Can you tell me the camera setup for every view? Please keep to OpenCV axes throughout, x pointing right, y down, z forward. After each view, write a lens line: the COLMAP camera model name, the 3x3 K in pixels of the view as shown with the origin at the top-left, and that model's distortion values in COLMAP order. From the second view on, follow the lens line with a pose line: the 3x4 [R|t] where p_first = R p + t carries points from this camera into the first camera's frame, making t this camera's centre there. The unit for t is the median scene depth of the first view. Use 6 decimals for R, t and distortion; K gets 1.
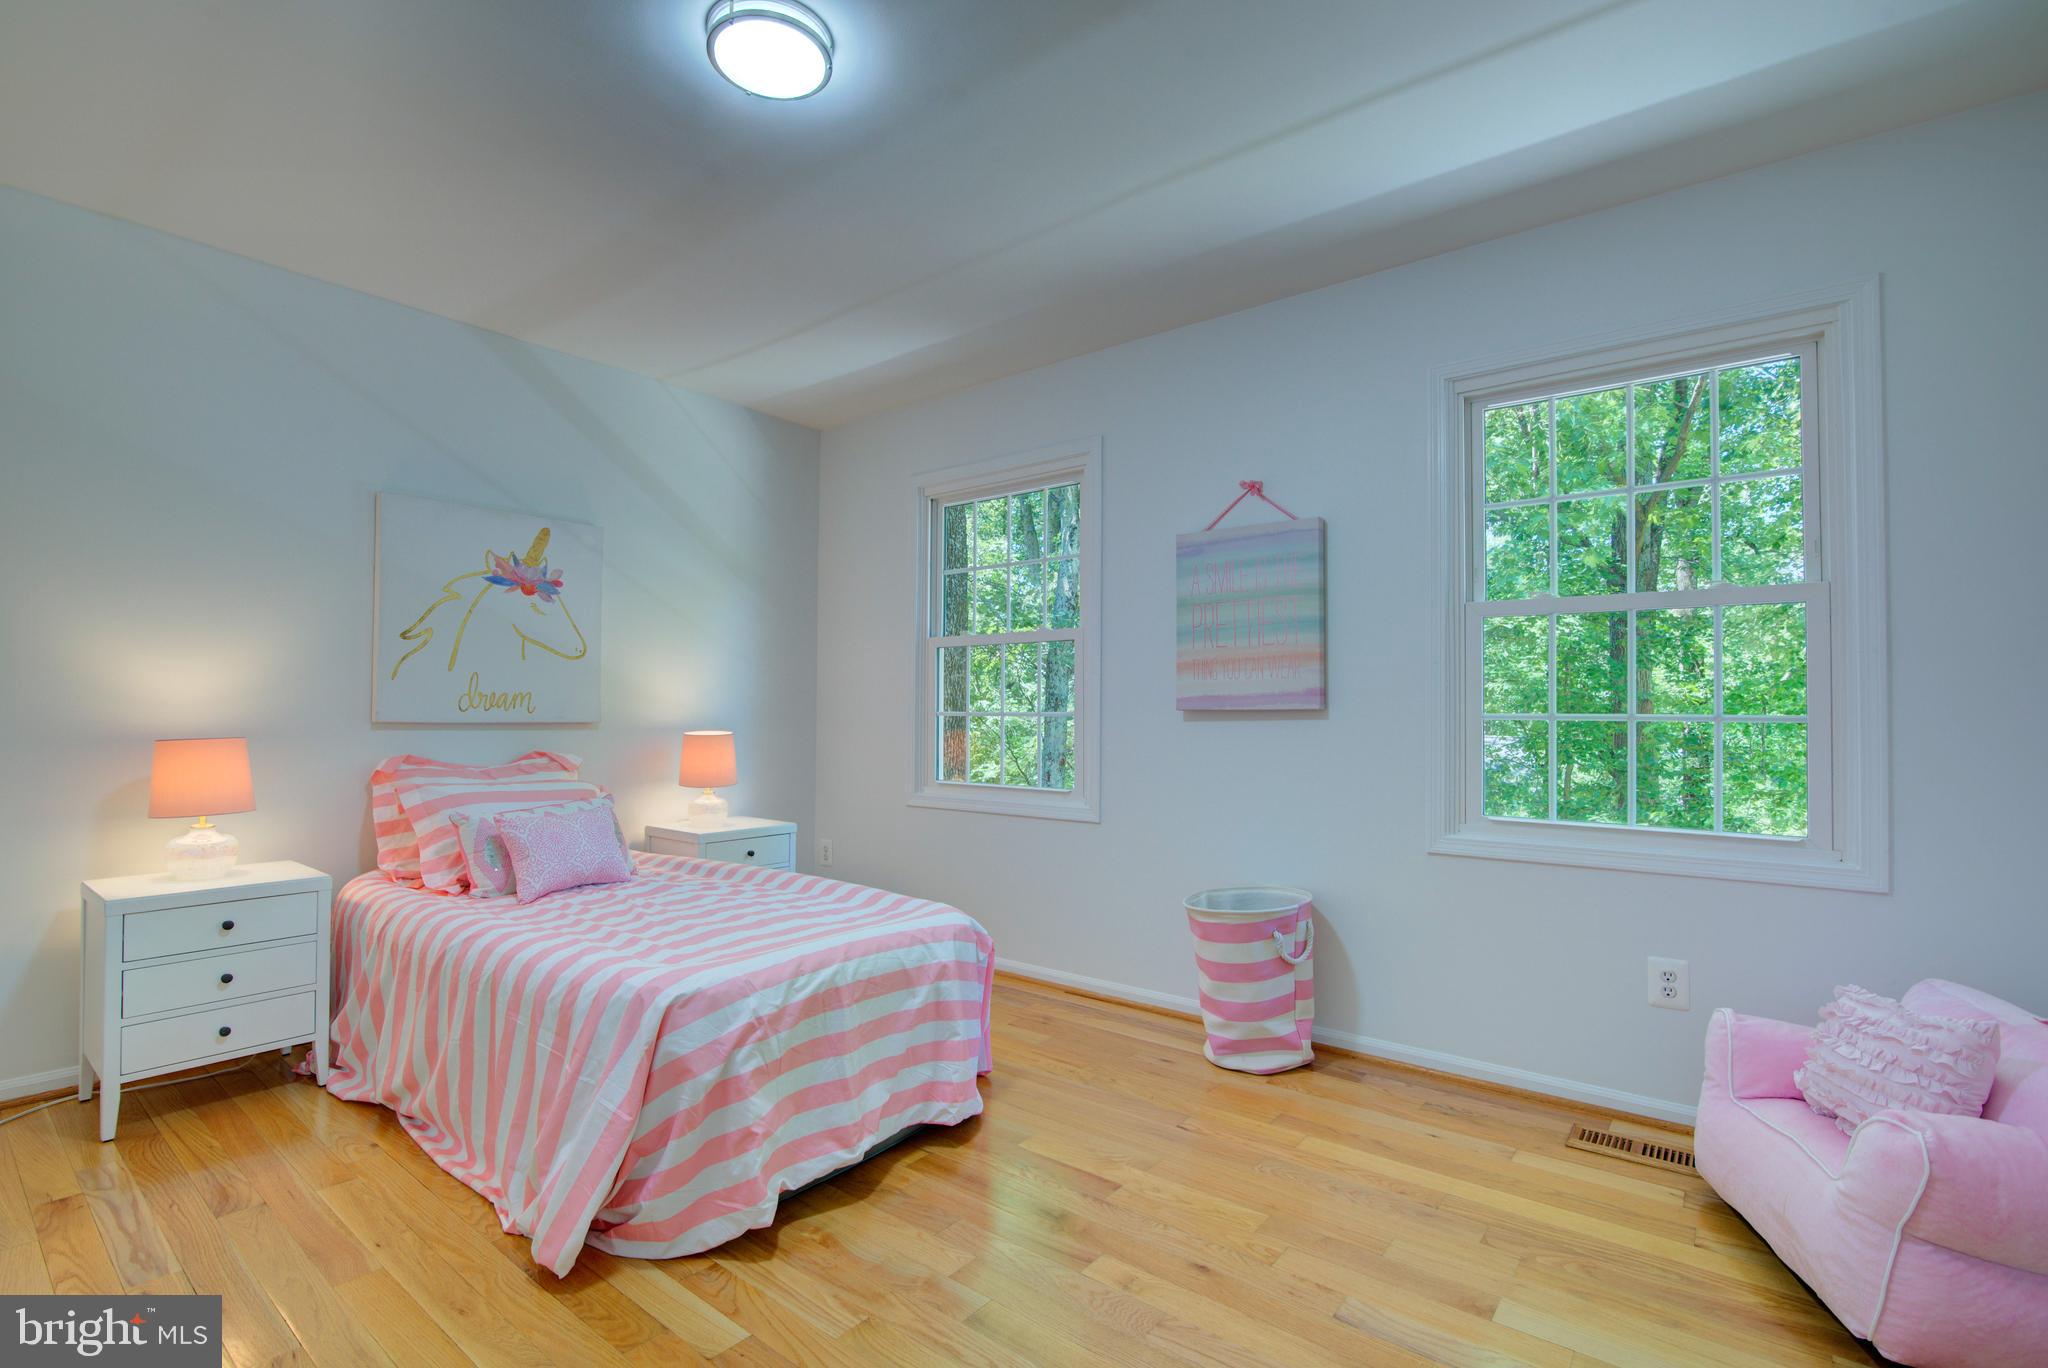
lens RADIAL K [[940.8, 0, 1004.6], [0, 940.8, 687.8], [0, 0, 1]] dist [-0.022048, 0.000874]
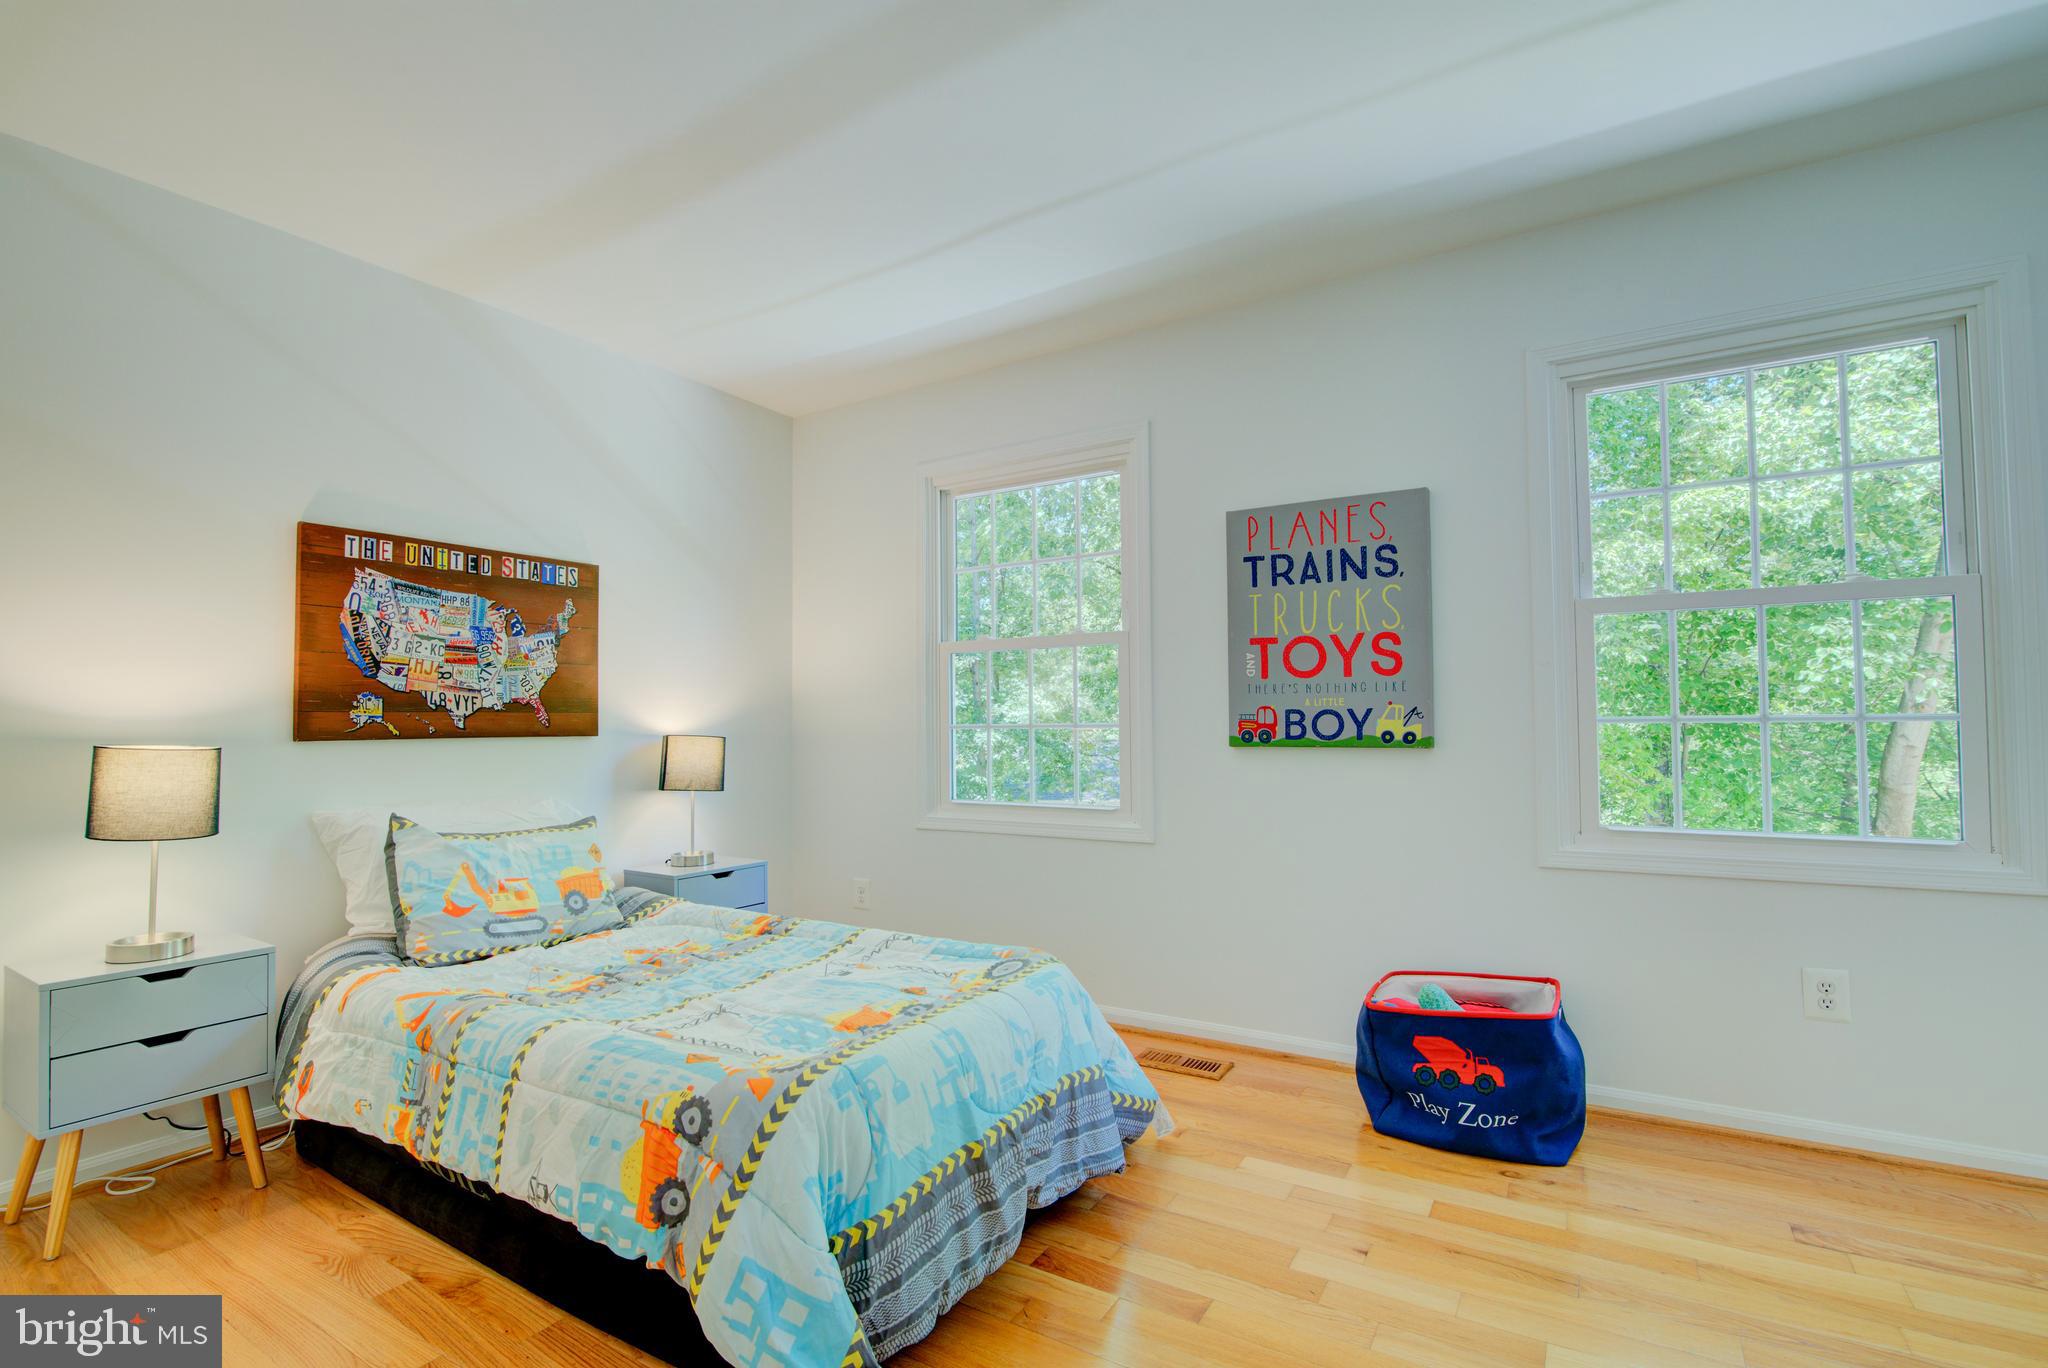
lens RADIAL K [[940.8, 0, 1038.9], [0, 940.8, 684.8], [0, 0, 1]] dist [-0.022048, 0.000874]
pose [[0.991021, -0.012851, 0.133084, -0.203336], [0.014896, 0.999786, -0.014382, 0.003094], [-0.132871, 0.016236, 0.991000, 0.165571]]
